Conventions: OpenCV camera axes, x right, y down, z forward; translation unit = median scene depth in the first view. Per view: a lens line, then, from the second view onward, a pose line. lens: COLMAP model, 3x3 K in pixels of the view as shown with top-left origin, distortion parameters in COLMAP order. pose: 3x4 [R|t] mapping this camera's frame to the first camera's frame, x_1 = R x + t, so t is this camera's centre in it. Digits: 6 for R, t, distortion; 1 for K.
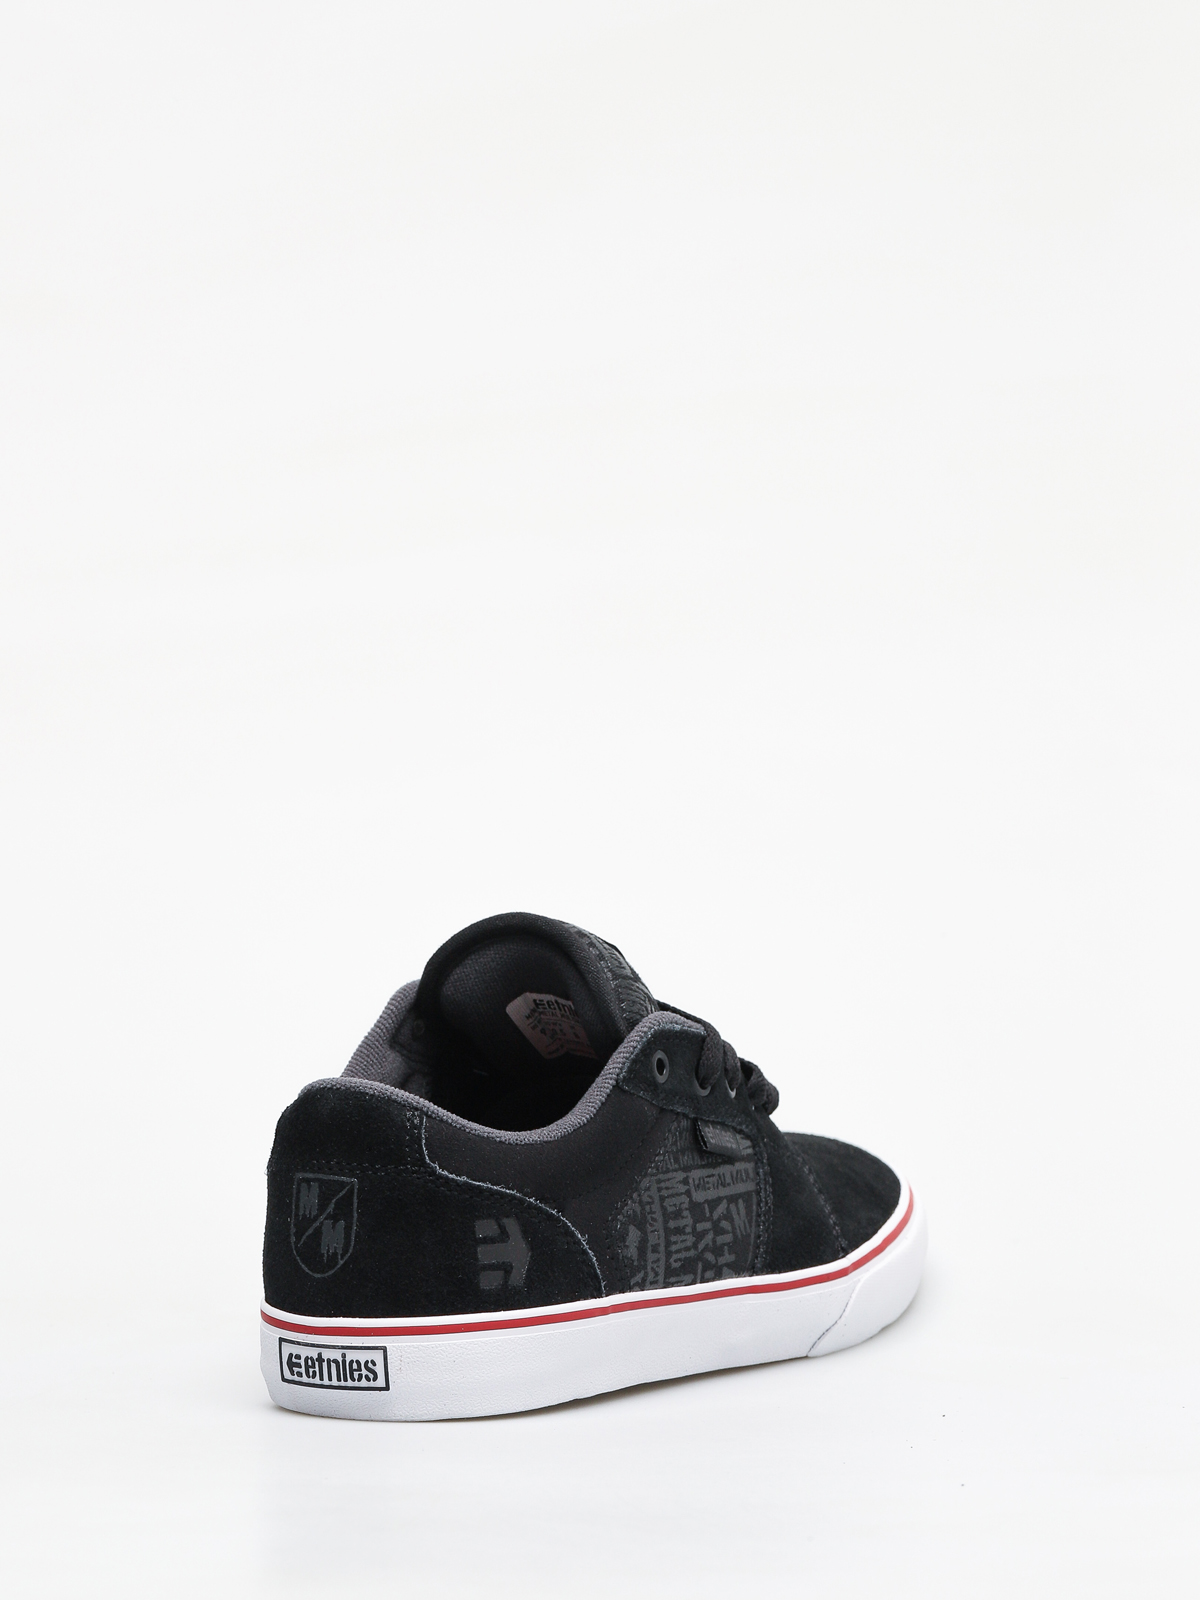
lens RADIAL K [[5189.0, 0, 598.9], [0, 5189.0, 799.3], [0, 0, 1]] dist [0.038659, 0.000000]
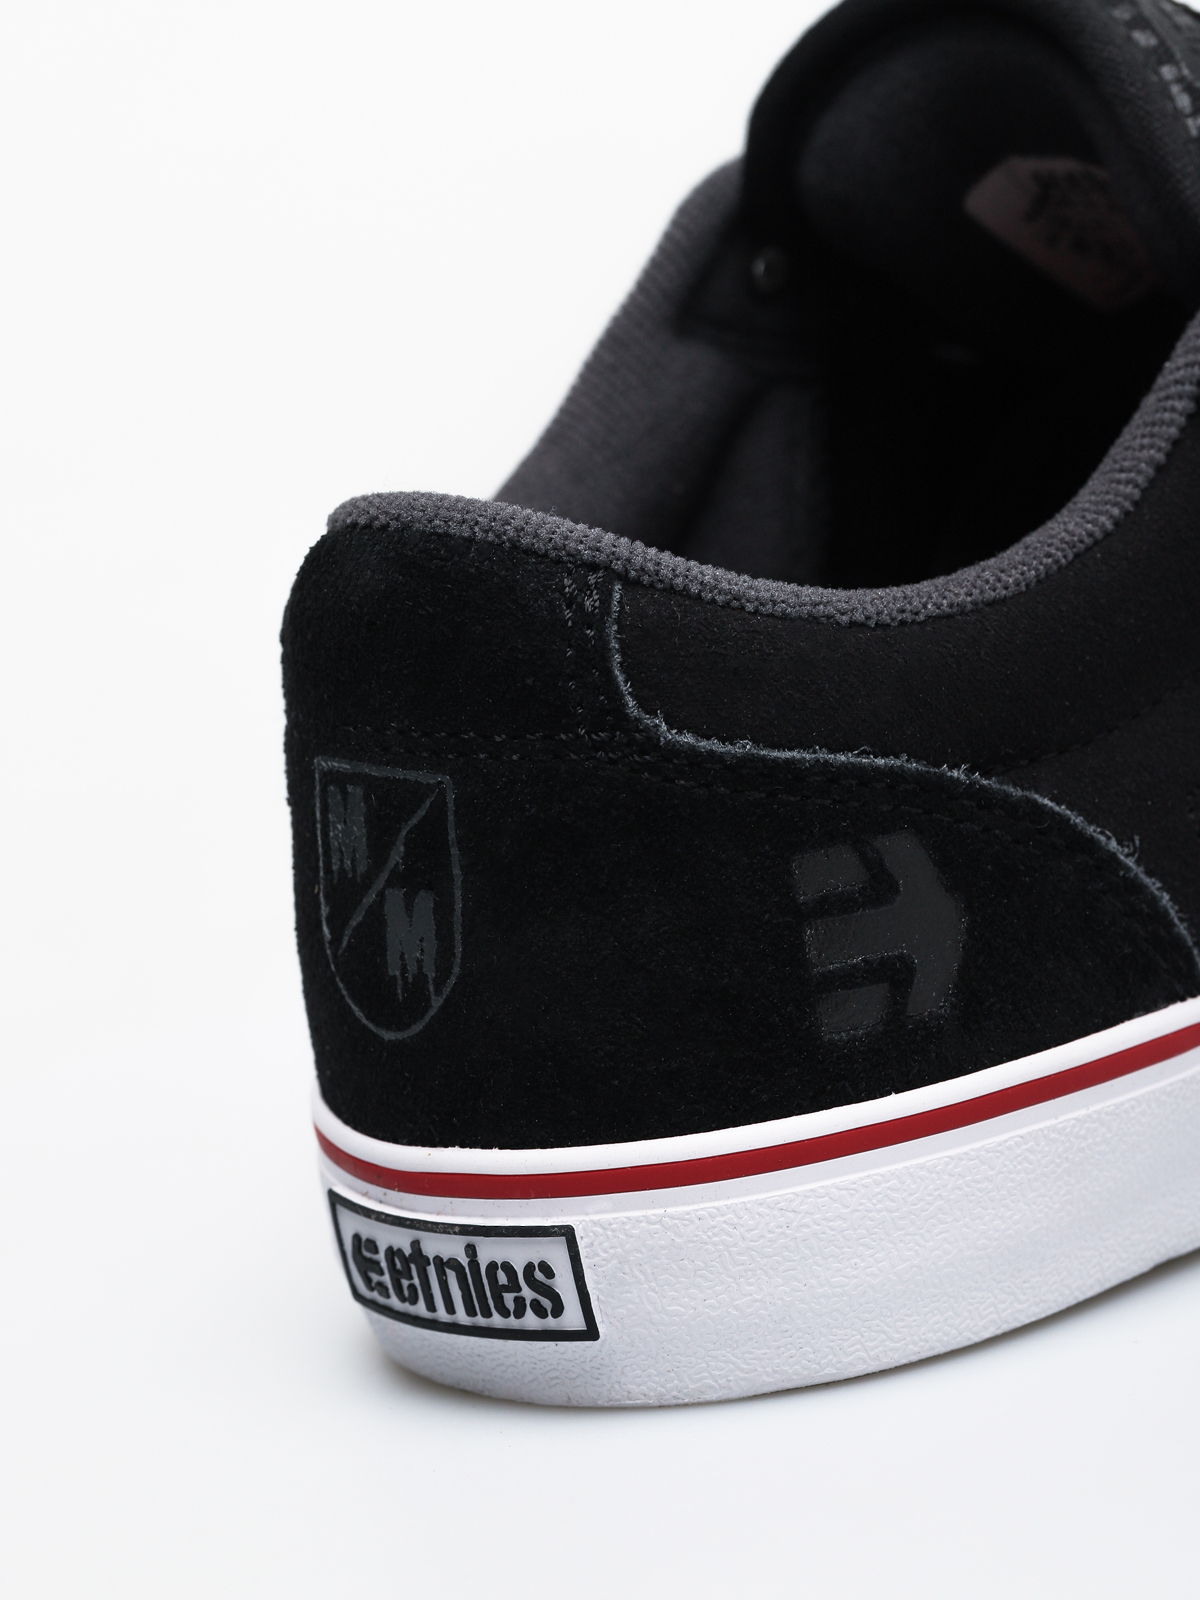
lens RADIAL K [[5189.0, 0, 603.1], [0, 5189.0, 806.0], [0, 0, 1]] dist [0.038659, 0.000000]
pose [[0.966564, -0.076700, -0.244686, 0.051922], [0.123209, 0.975765, 0.180838, 0.011112], [0.224886, -0.204939, 0.952589, 0.655398]]
